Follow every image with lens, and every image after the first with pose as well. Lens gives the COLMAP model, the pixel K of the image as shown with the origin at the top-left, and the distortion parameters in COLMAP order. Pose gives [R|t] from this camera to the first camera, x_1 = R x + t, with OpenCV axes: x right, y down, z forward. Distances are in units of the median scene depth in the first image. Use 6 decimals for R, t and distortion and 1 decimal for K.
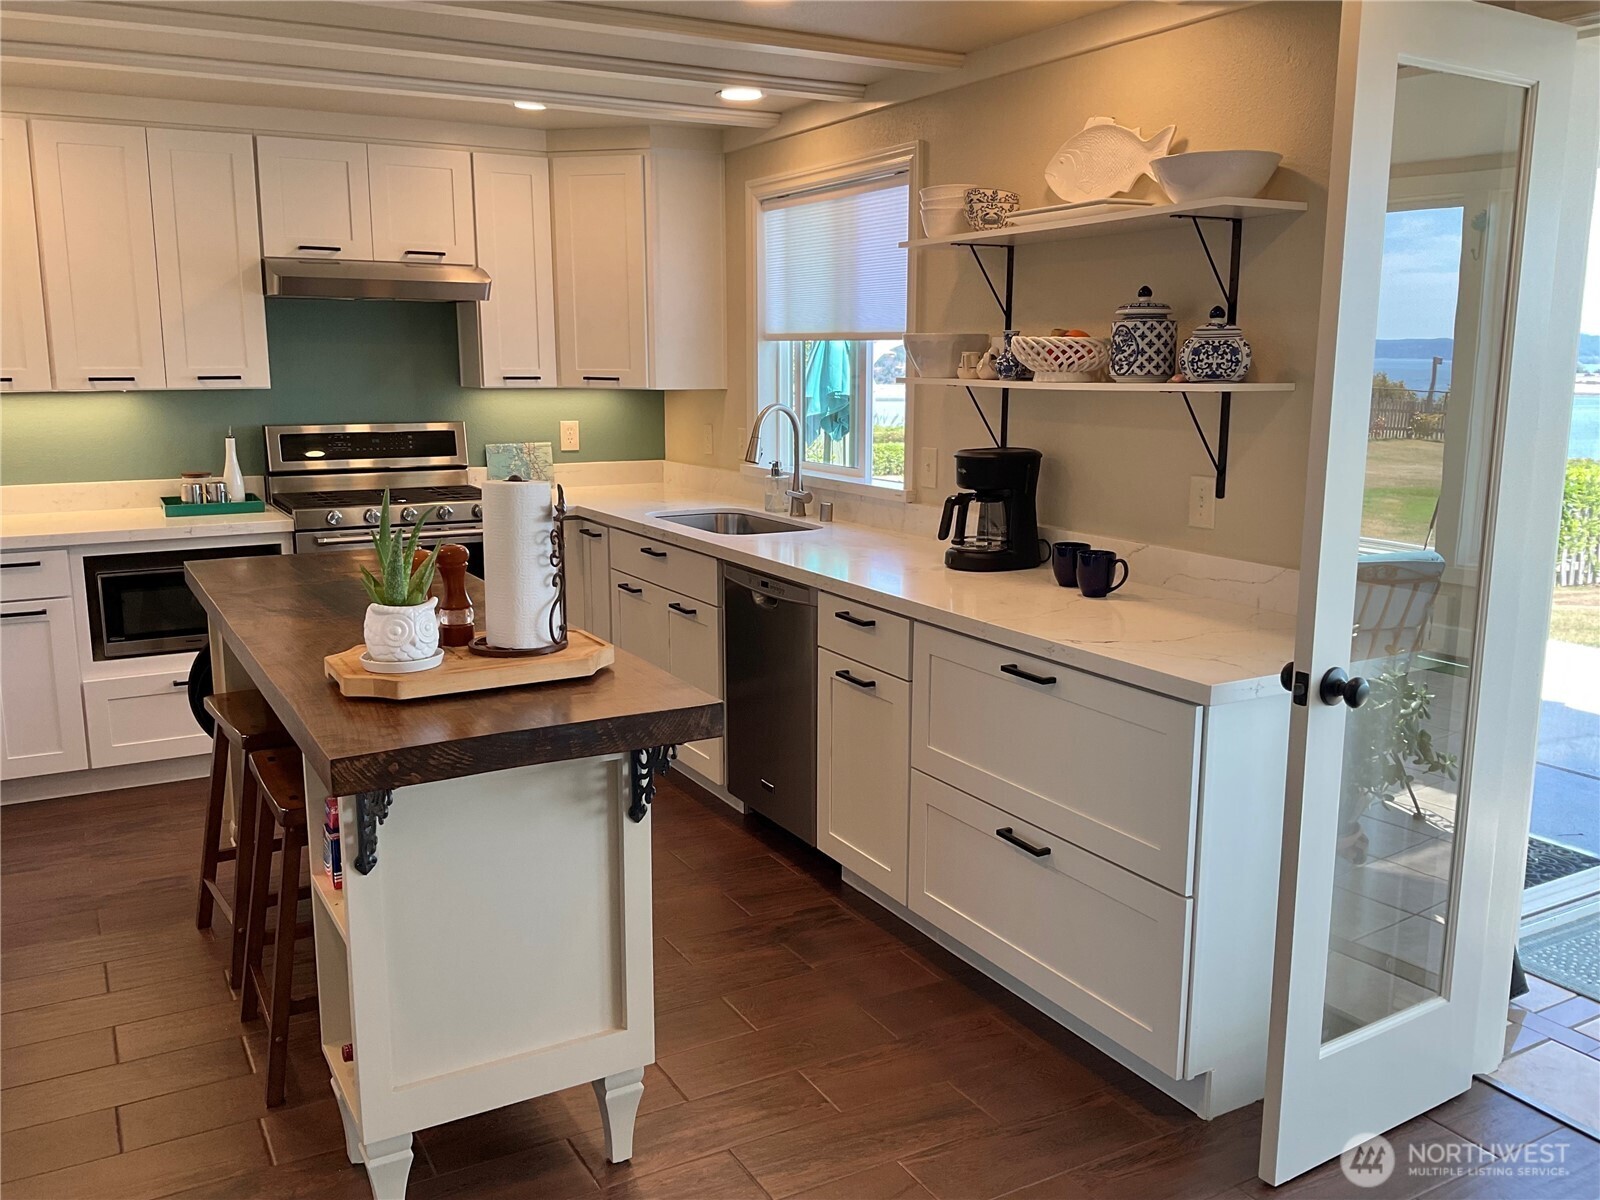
lens RADIAL K [[1326.1, 0, 800.0], [0, 1326.1, 600.0], [0, 0, 1]] dist [0.050876, -0.089300]
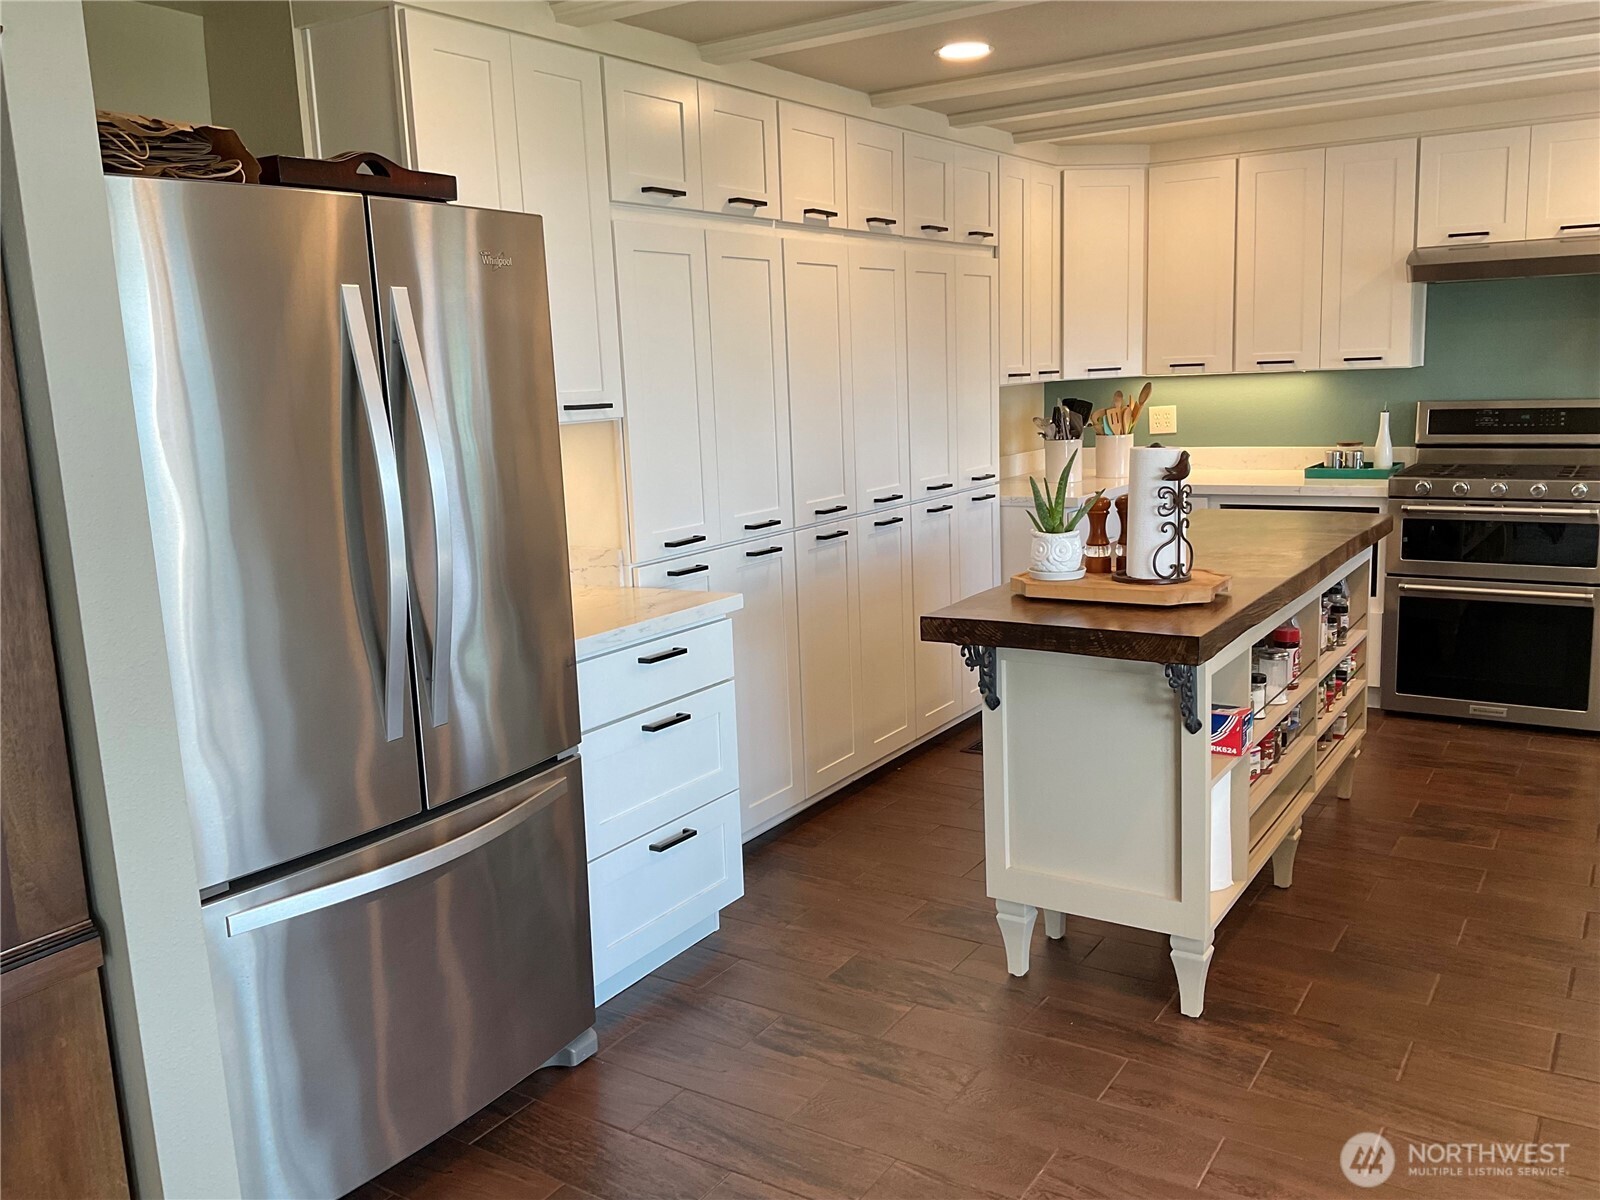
lens RADIAL K [[1326.1, 0, 800.0], [0, 1326.1, 600.0], [0, 0, 1]] dist [0.050876, -0.089300]
pose [[0.468250, 0.138923, -0.872607, 0.362040], [-0.121015, 0.988340, 0.092411, -0.010529], [0.875270, 0.062327, 0.479602, 0.046300]]
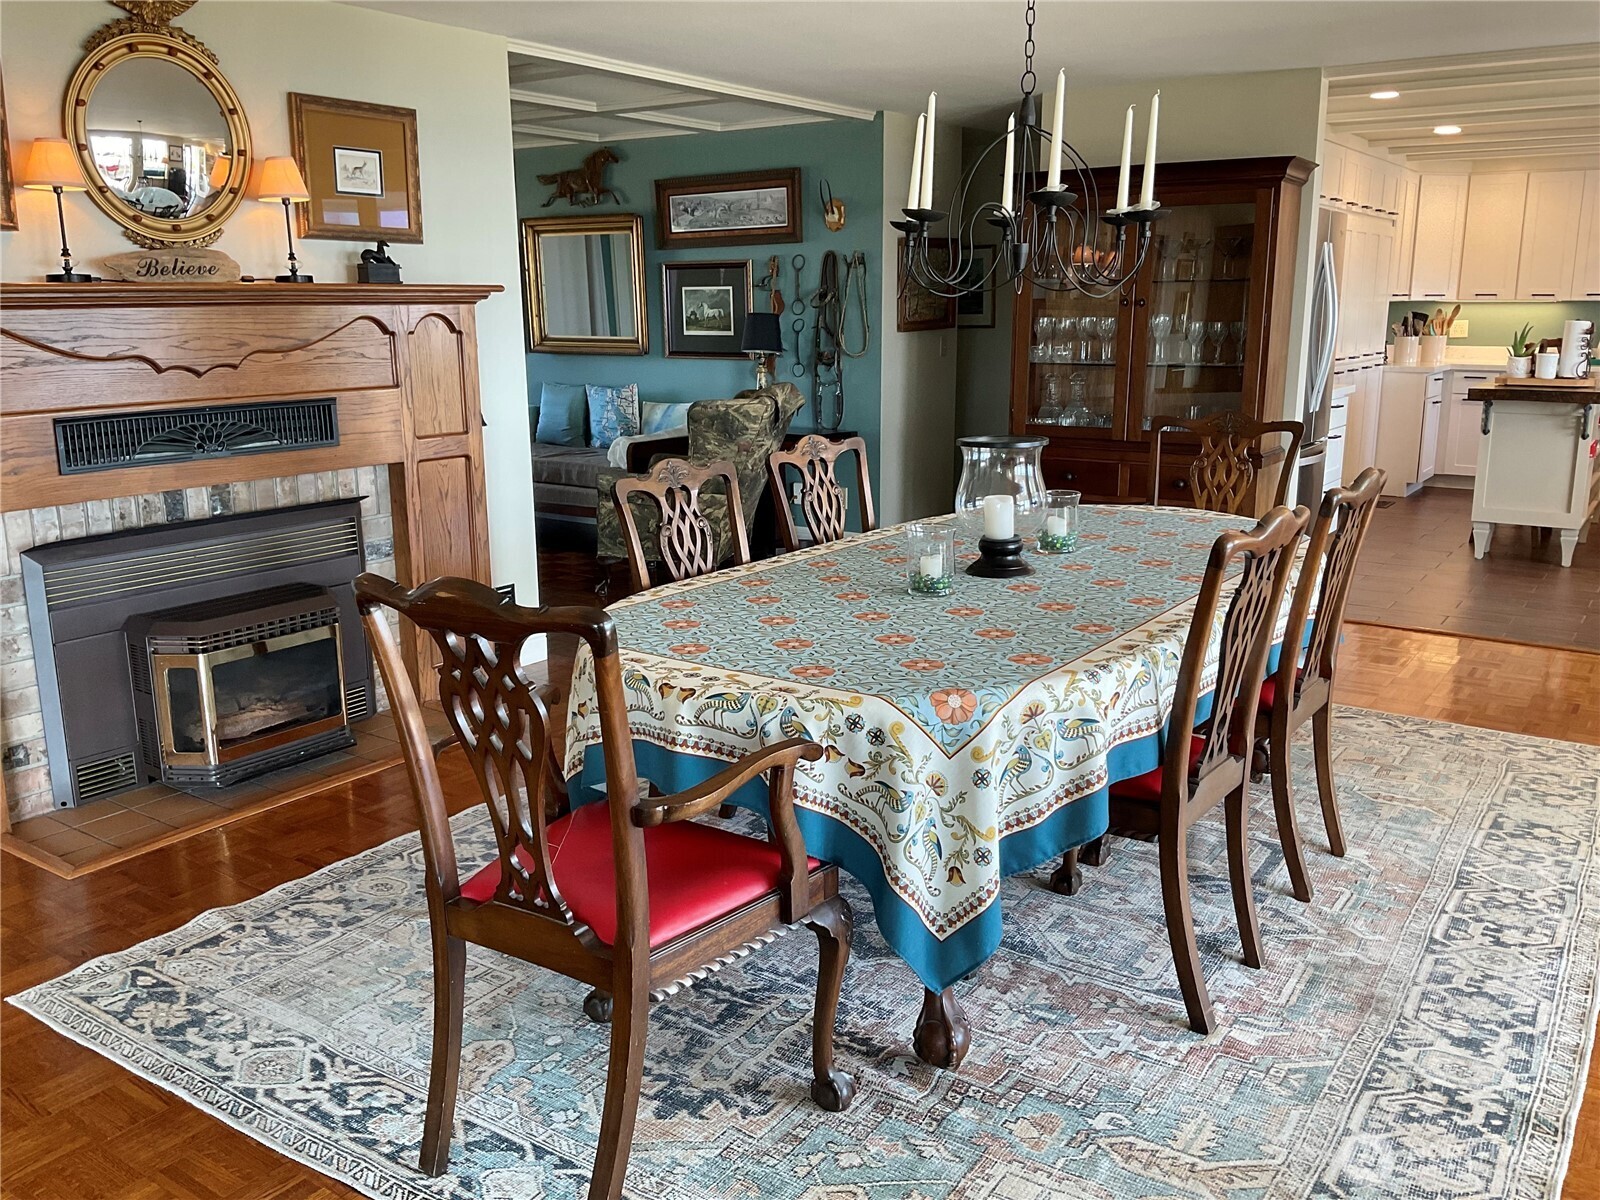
lens RADIAL K [[1326.1, 0, 800.0], [0, 1326.1, 600.0], [0, 0, 1]] dist [0.050876, -0.089300]
pose [[0.436811, 0.200082, -0.877019, 0.854348], [-0.160298, 0.976659, 0.142975, 0.177214], [0.885156, 0.078131, 0.458689, -0.892253]]
